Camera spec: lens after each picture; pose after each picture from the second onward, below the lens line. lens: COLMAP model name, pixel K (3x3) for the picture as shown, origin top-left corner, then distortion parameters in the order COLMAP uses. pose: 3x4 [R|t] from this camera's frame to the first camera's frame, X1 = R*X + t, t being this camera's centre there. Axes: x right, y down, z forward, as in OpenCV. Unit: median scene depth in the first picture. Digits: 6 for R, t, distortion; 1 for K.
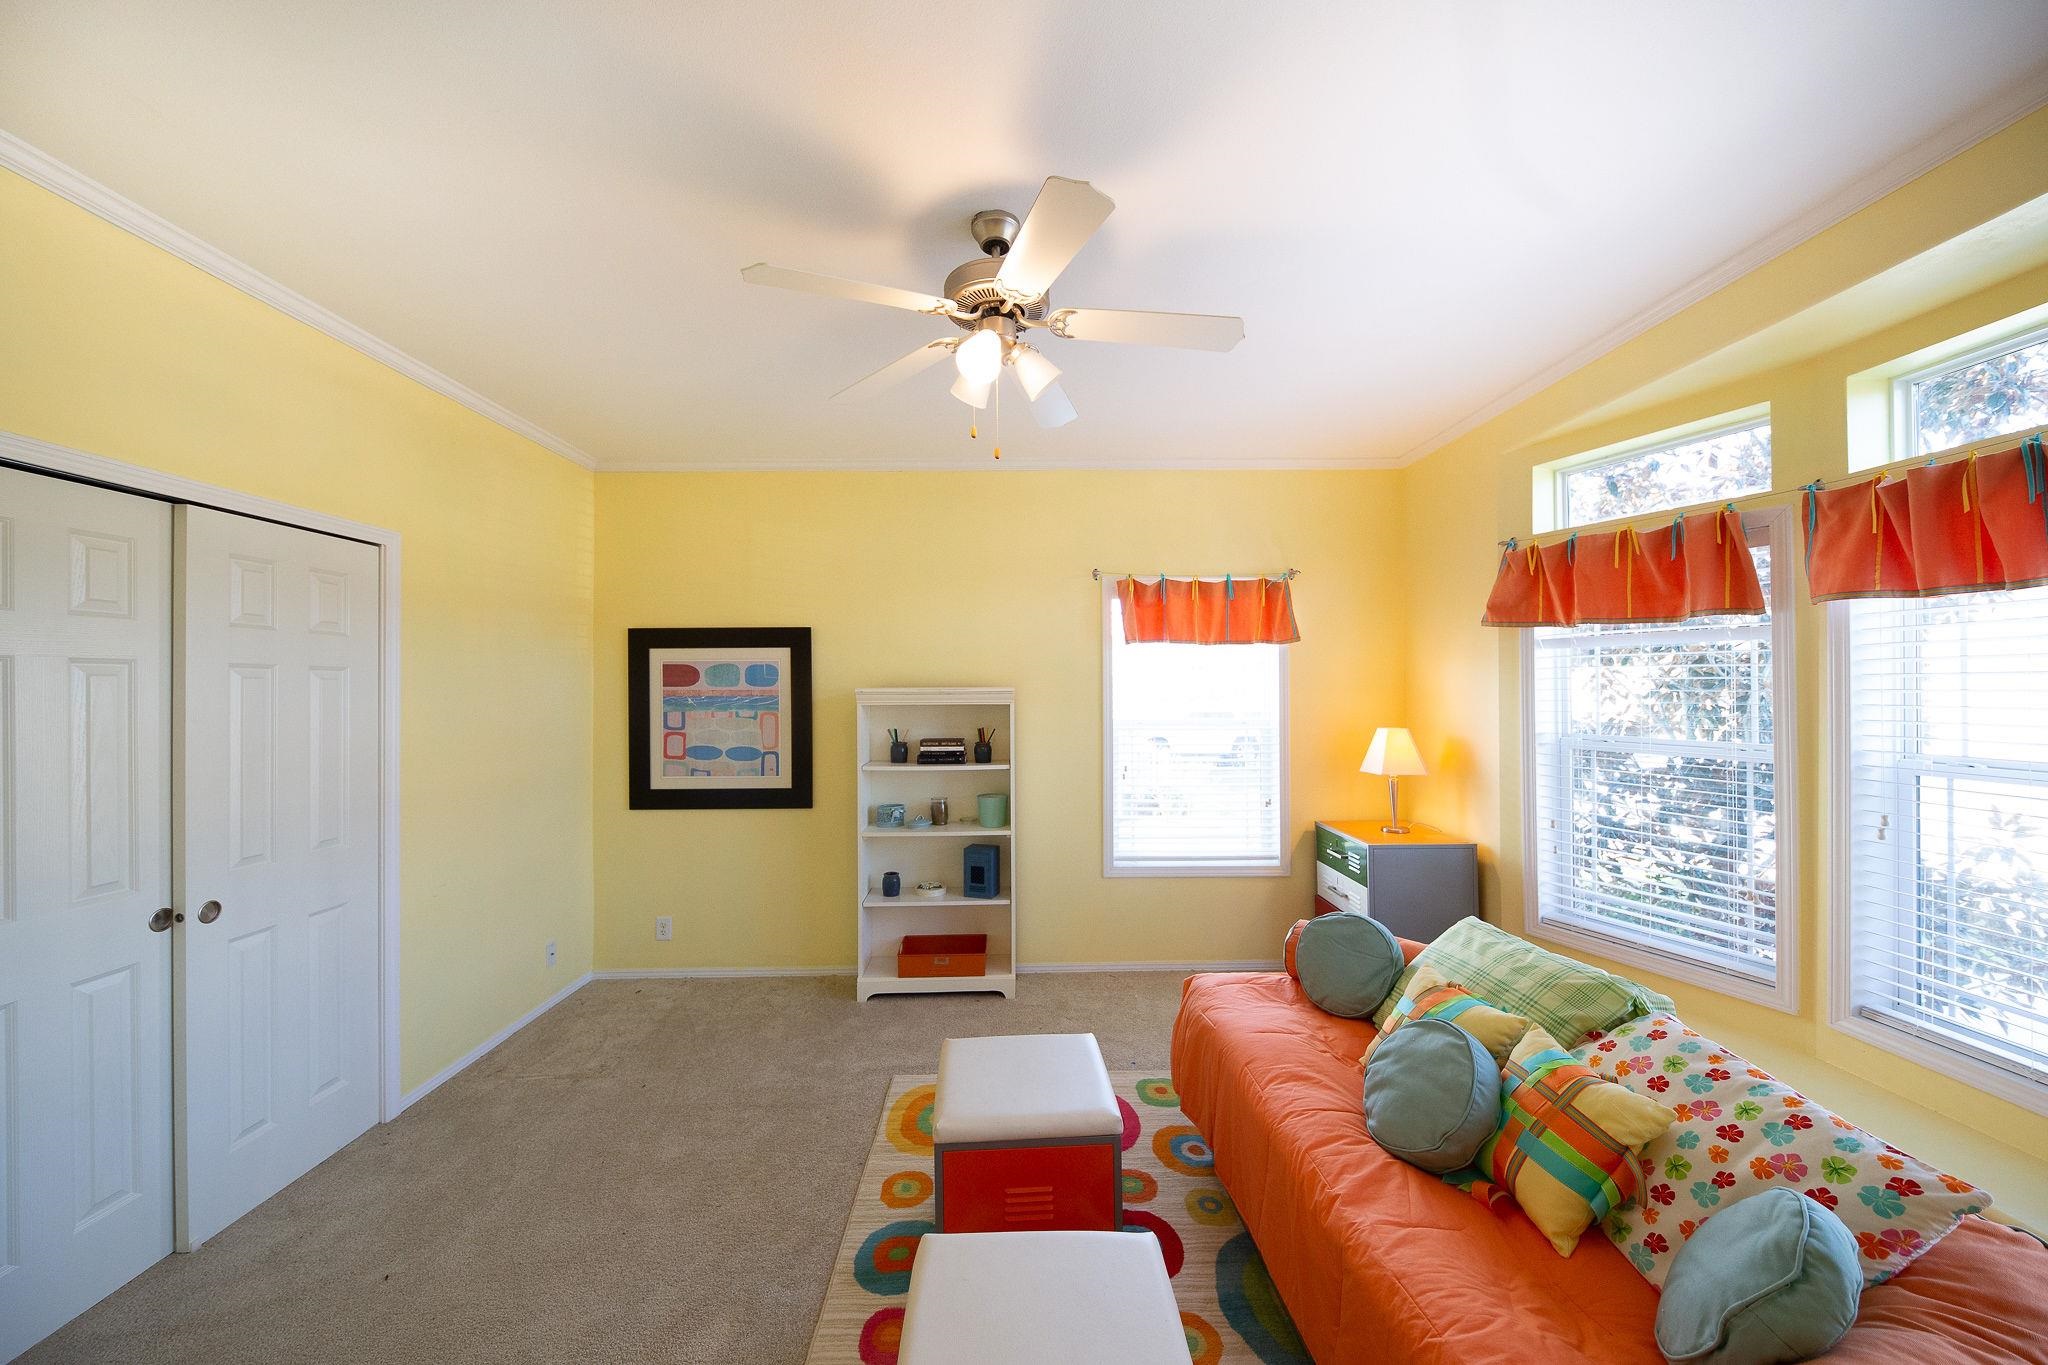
lens RADIAL K [[718.4, 0, 1027.2], [0, 718.4, 687.4], [0, 0, 1]] dist [0.000058, -0.005375]
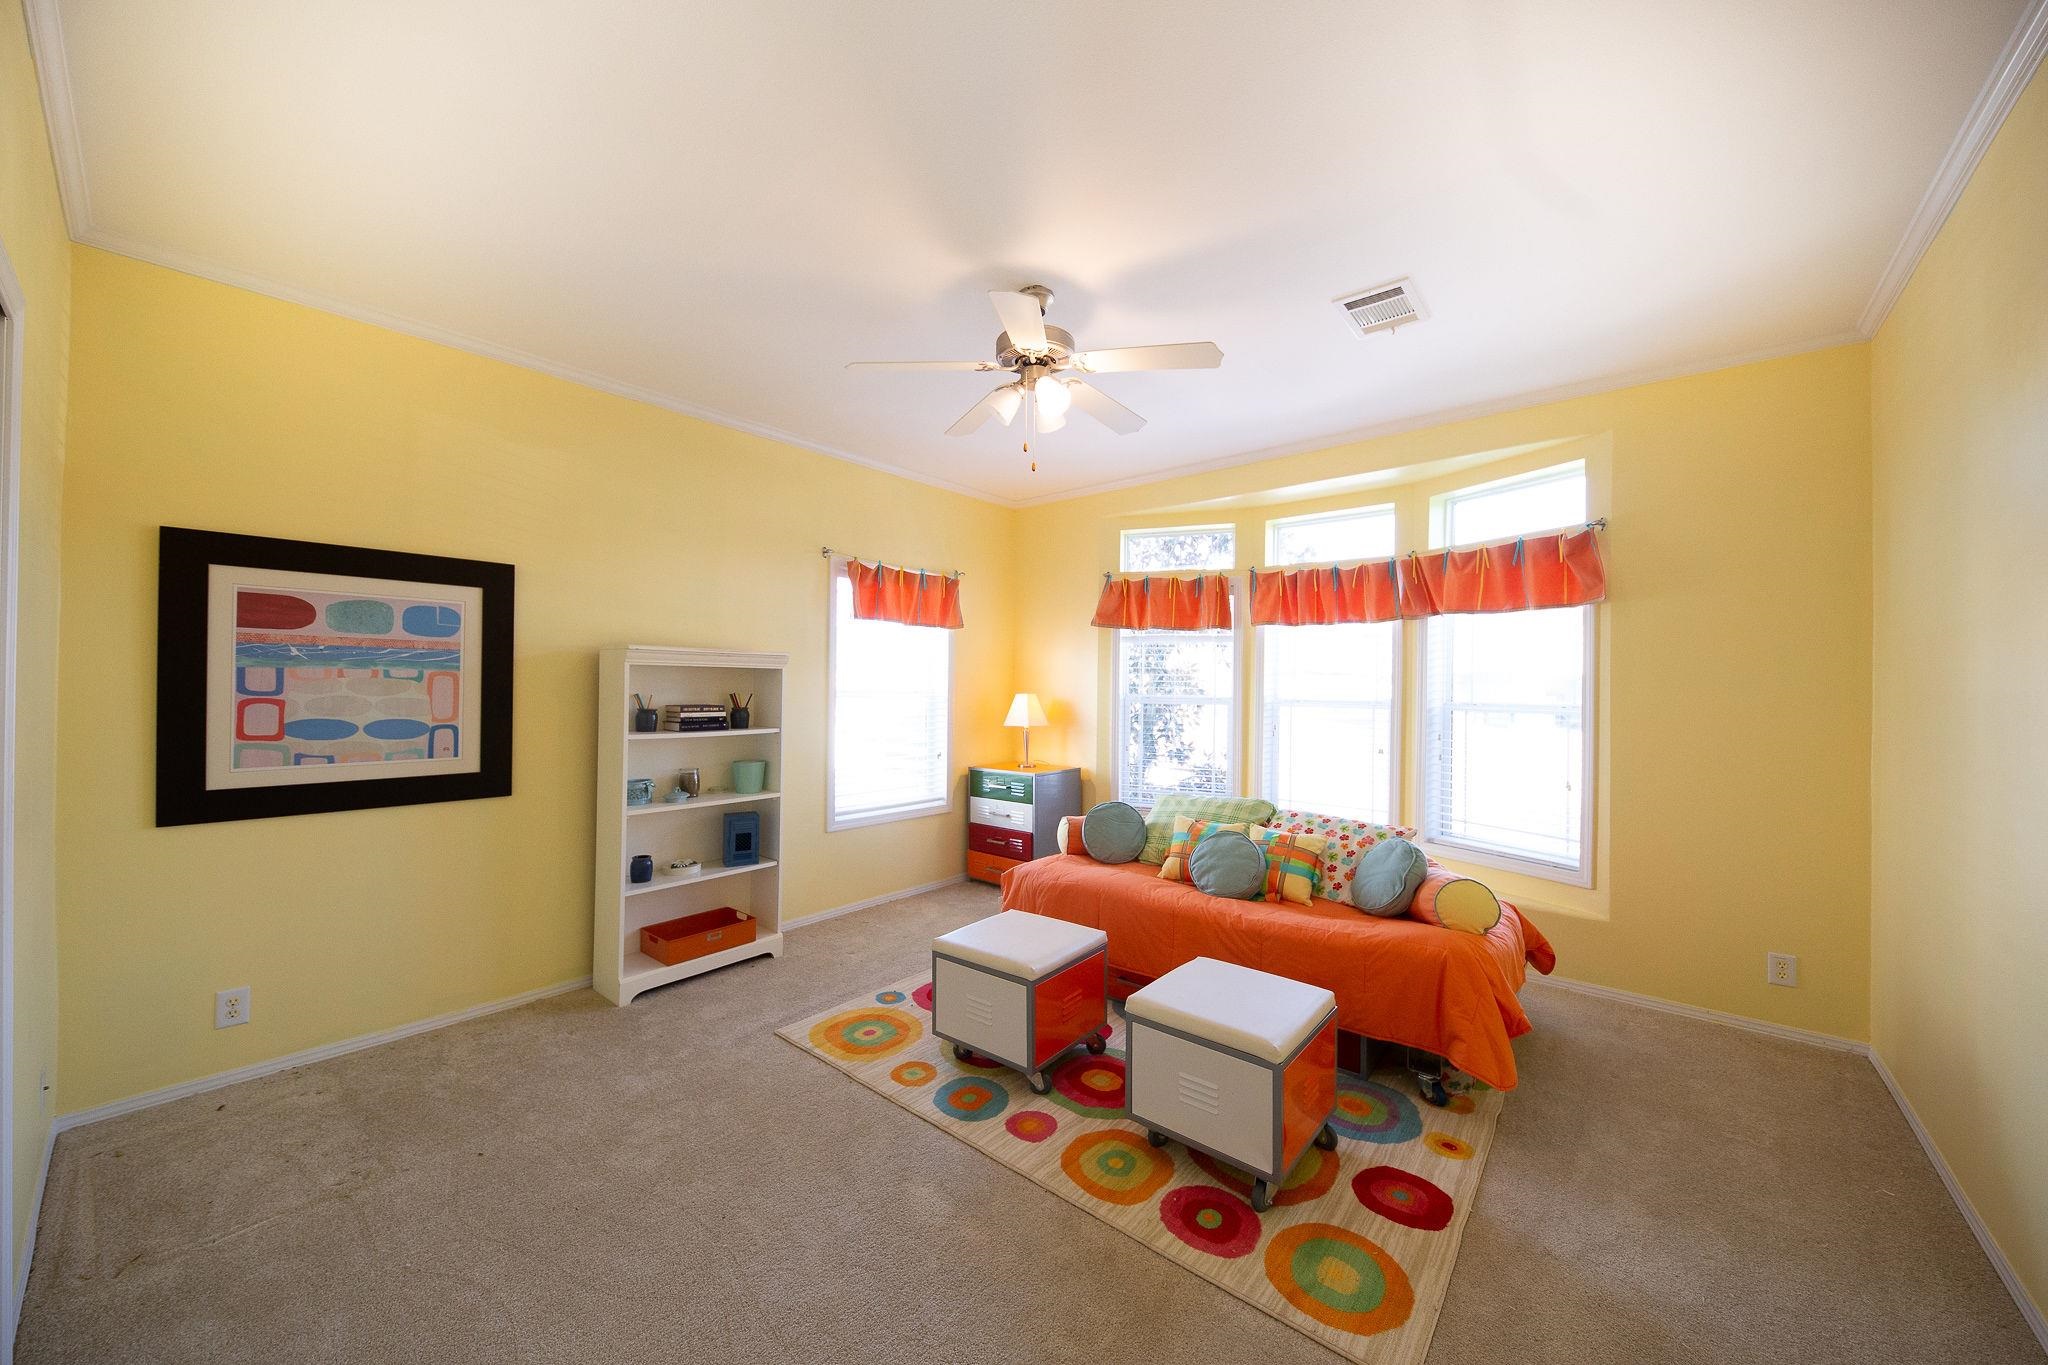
lens RADIAL K [[723.2, 0, 1029.9], [0, 723.2, 682.0], [0, 0, 1]] dist [0.011874, -0.005426]
pose [[0.664341, 0.015263, 0.747274, -0.539225], [-0.017385, 0.999837, -0.004966, 0.039895], [-0.747228, -0.009693, 0.664497, 0.050578]]
